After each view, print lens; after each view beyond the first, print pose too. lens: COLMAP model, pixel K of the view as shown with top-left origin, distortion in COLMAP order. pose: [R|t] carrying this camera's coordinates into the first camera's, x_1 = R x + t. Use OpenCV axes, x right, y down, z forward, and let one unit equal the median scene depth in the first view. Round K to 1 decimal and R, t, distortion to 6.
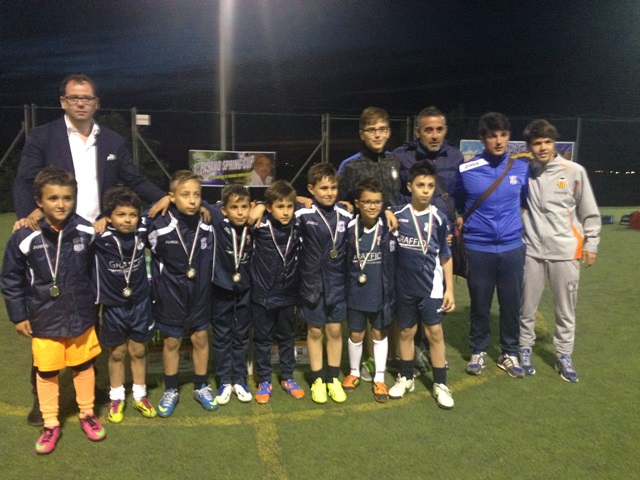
lens RADIAL K [[615.5, 0, 320.9], [0, 615.5, 231.8], [0, 0, 1]] dist [0.088984, -0.002390]
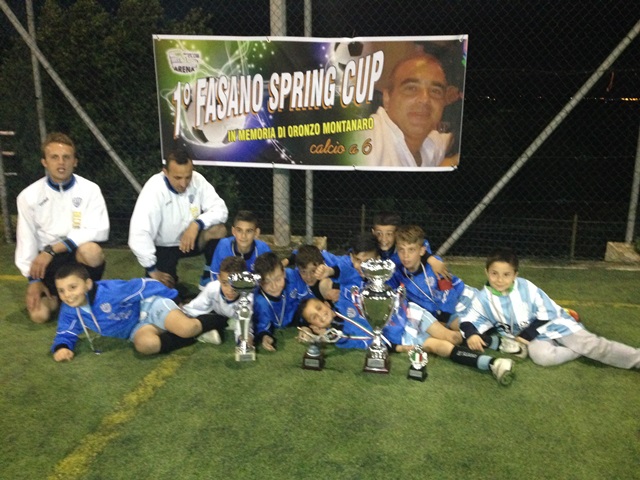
lens RADIAL K [[615.5, 0, 320.9], [0, 615.5, 231.8], [0, 0, 1]] dist [0.088984, -0.002390]
pose [[0.955963, 0.067128, -0.285708, -0.053653], [-0.017317, 0.984696, 0.173418, -0.094139], [0.292976, -0.160834, 0.942495, 0.734648]]
